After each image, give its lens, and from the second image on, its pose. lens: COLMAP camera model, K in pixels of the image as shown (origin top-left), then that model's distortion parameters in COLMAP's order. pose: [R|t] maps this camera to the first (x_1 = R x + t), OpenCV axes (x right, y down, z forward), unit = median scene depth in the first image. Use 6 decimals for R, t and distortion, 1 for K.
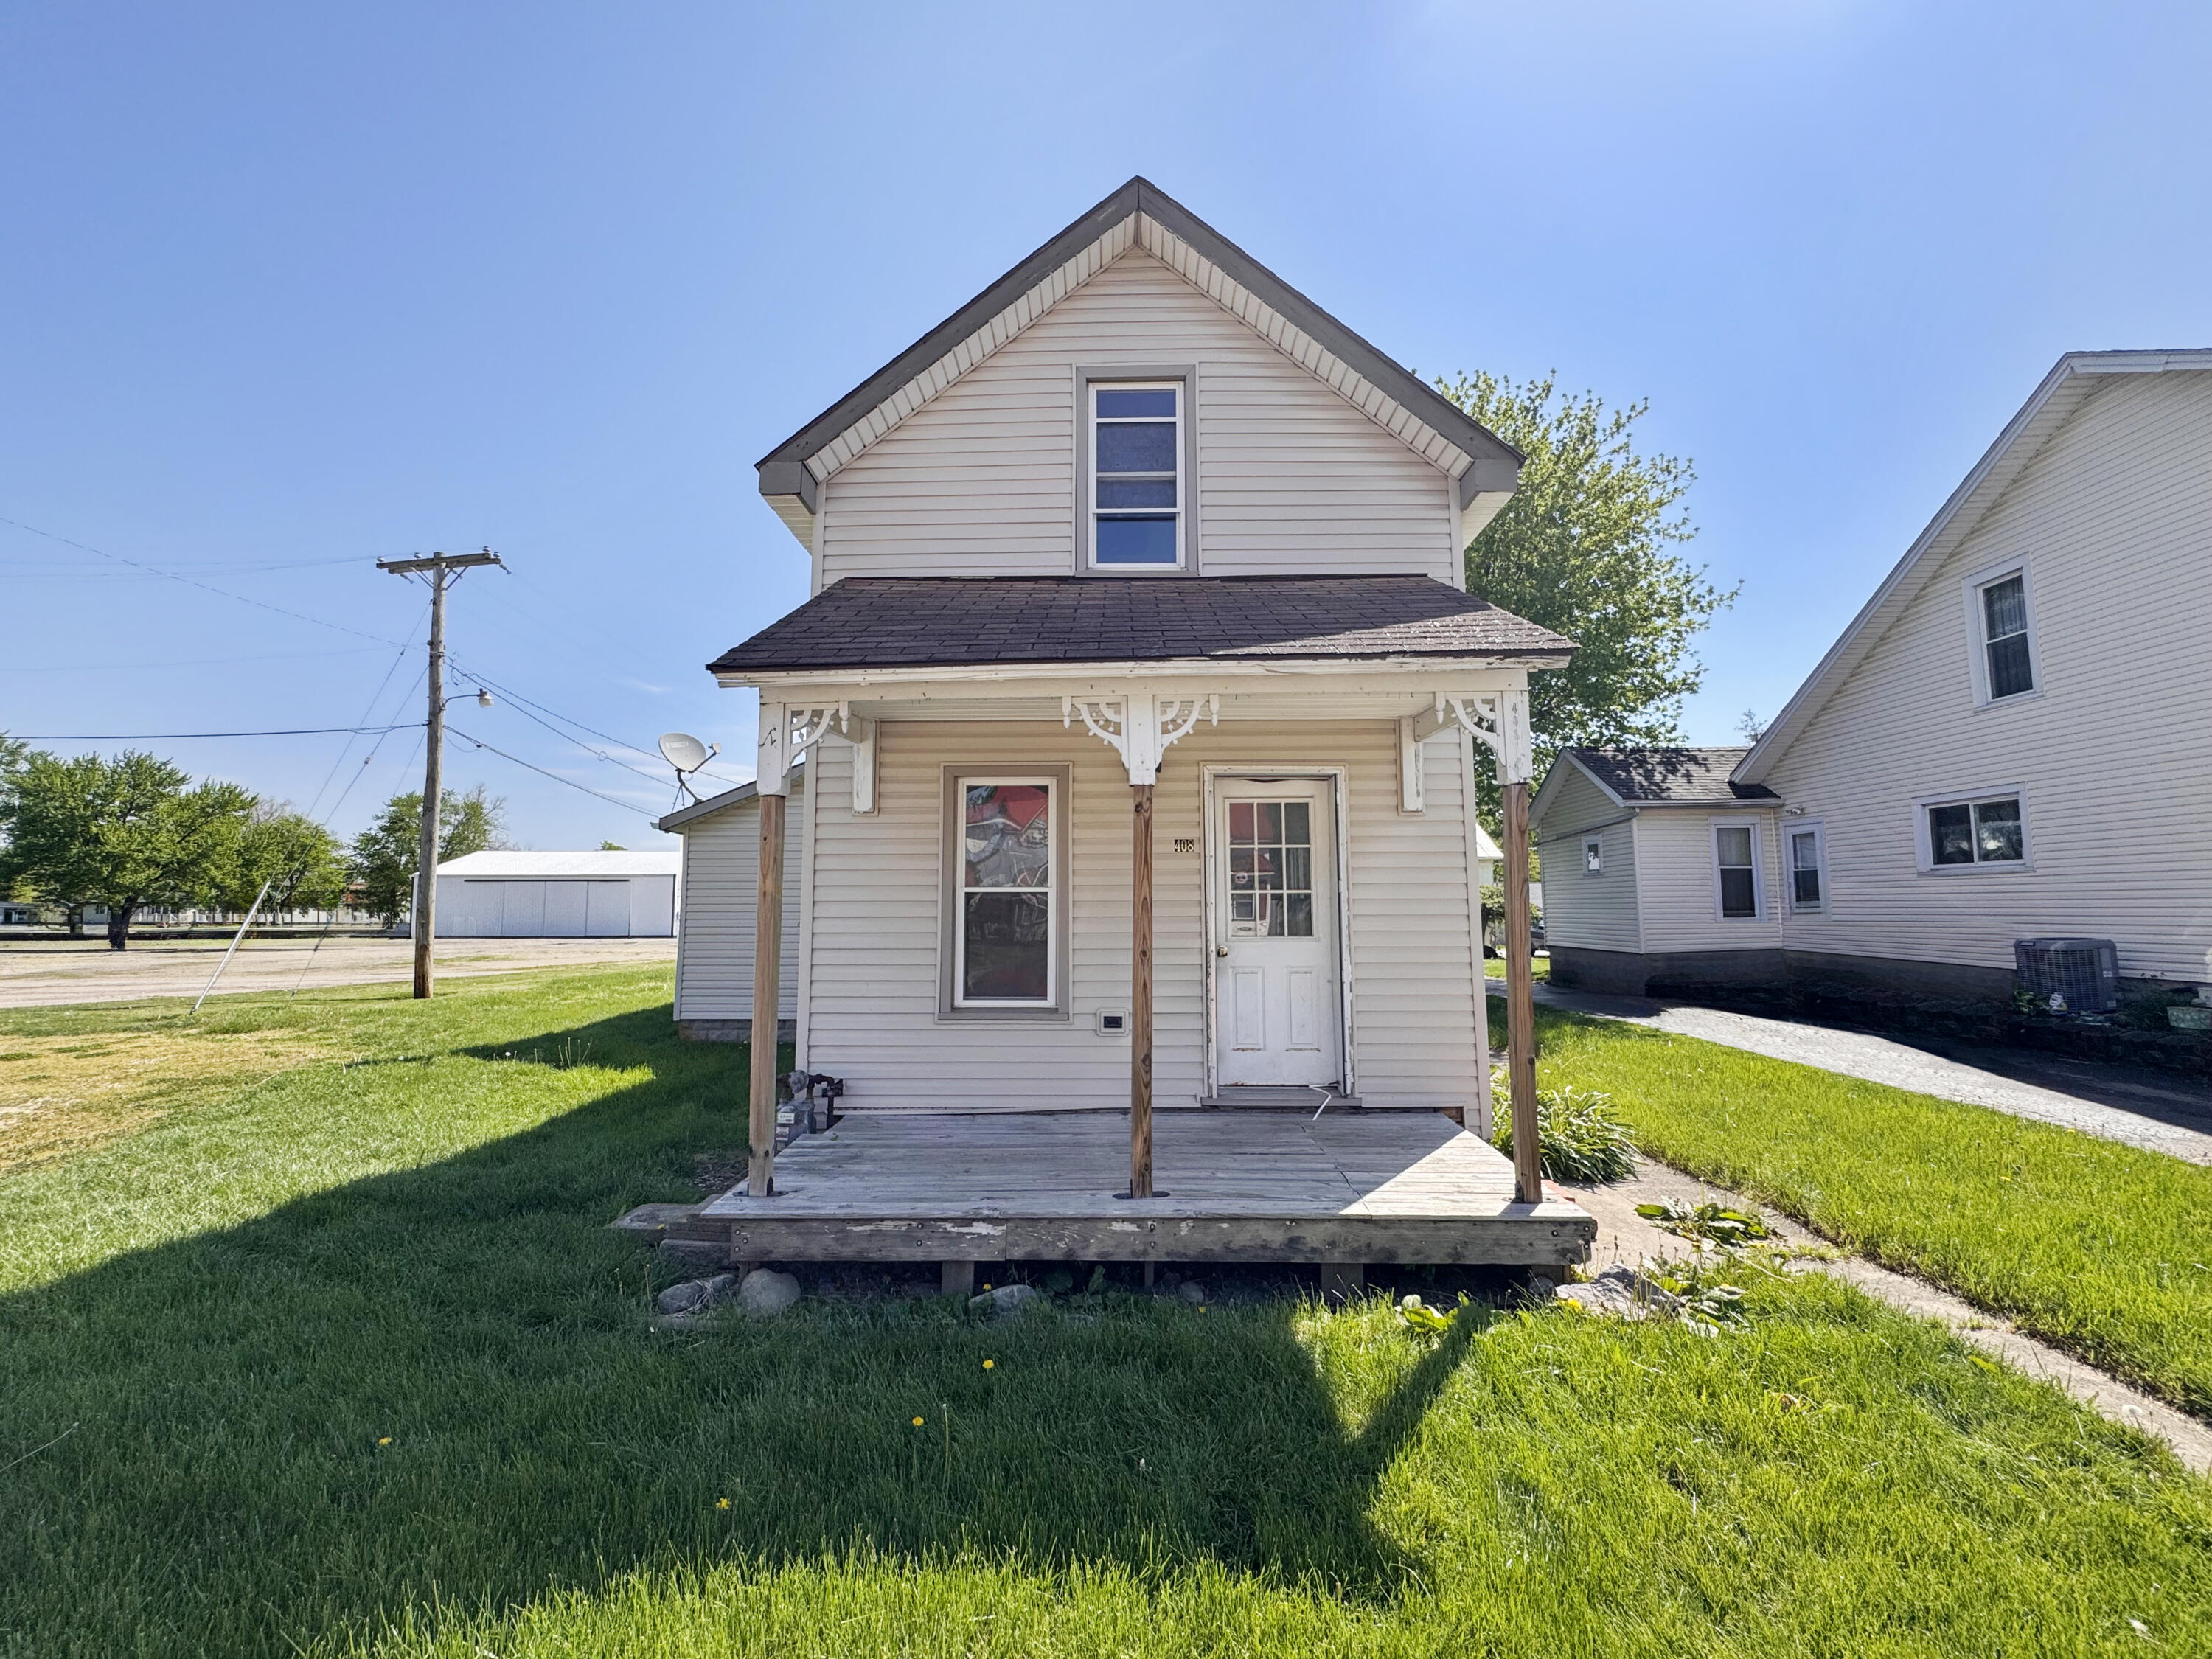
lens RADIAL K [[895.1, 0, 1110.8], [0, 895.1, 824.5], [0, 0, 1]] dist [-0.003927, -0.000726]
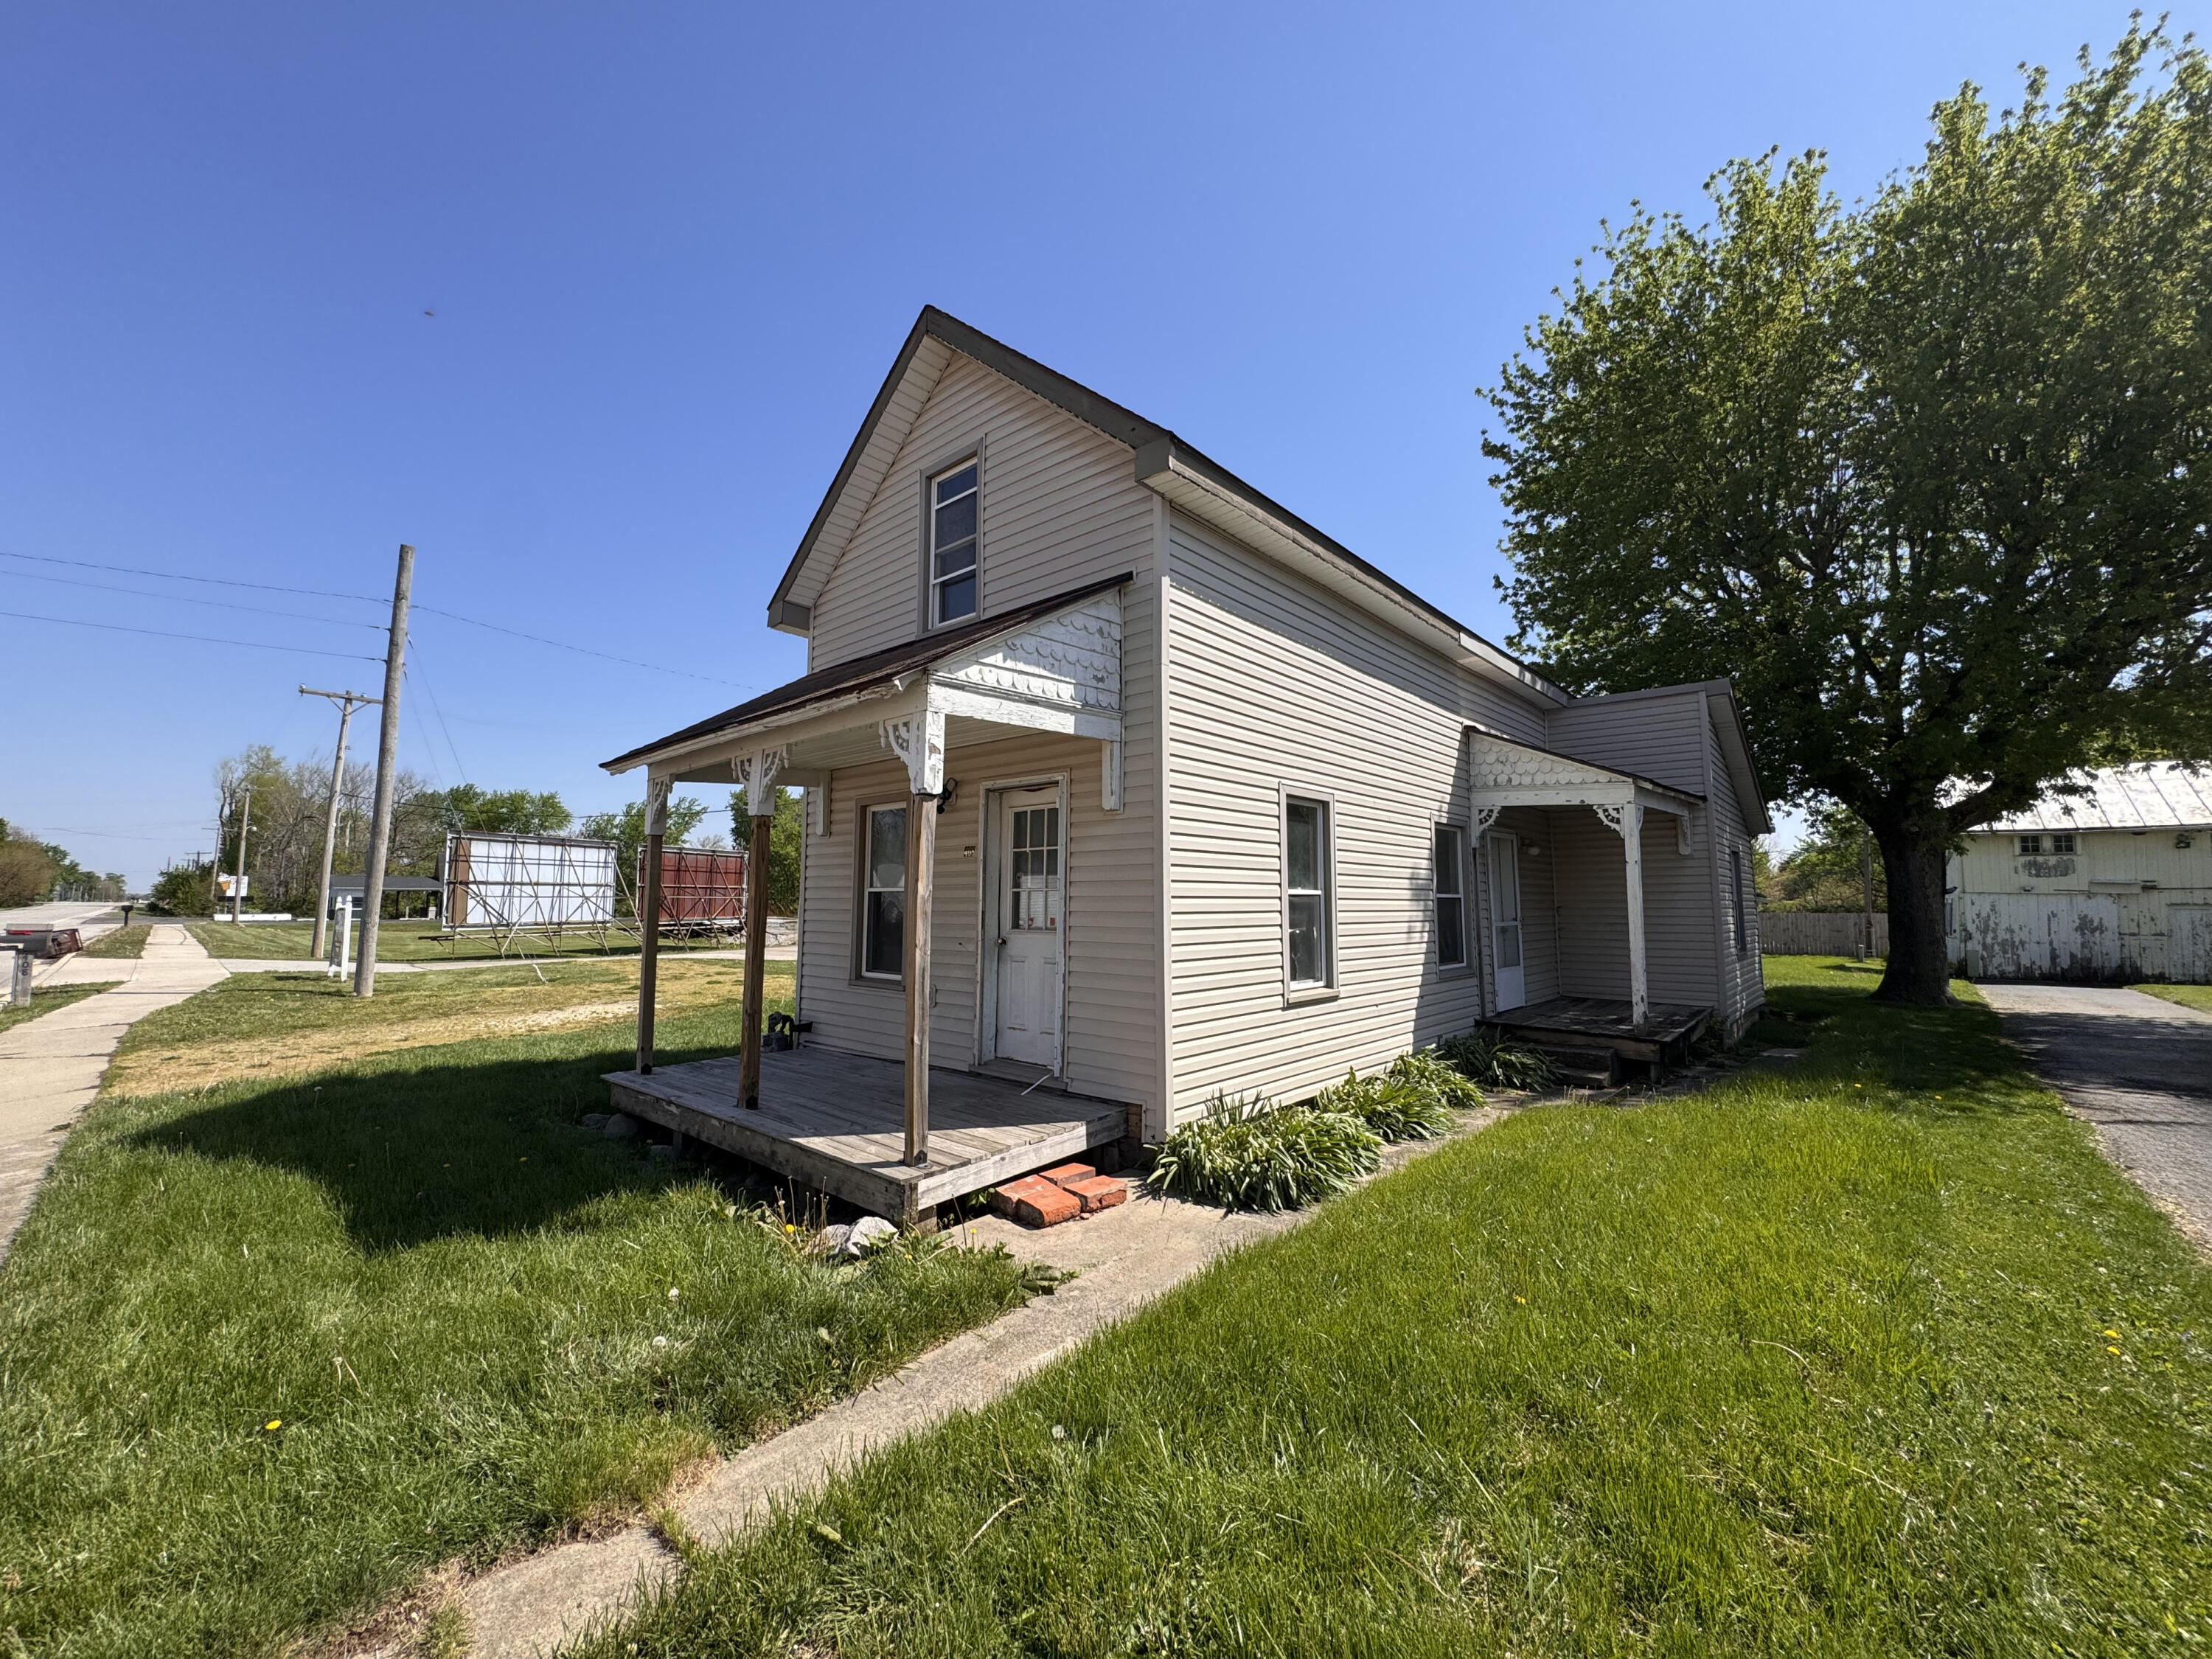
lens RADIAL K [[895.1, 0, 1107.7], [0, 895.1, 823.8], [0, 0, 1]] dist [-0.003927, -0.000726]
pose [[0.765079, -0.056631, -0.641442, 0.961118], [0.060101, 0.998057, -0.016430, 0.017375], [0.641126, -0.025981, 0.766996, 0.202338]]
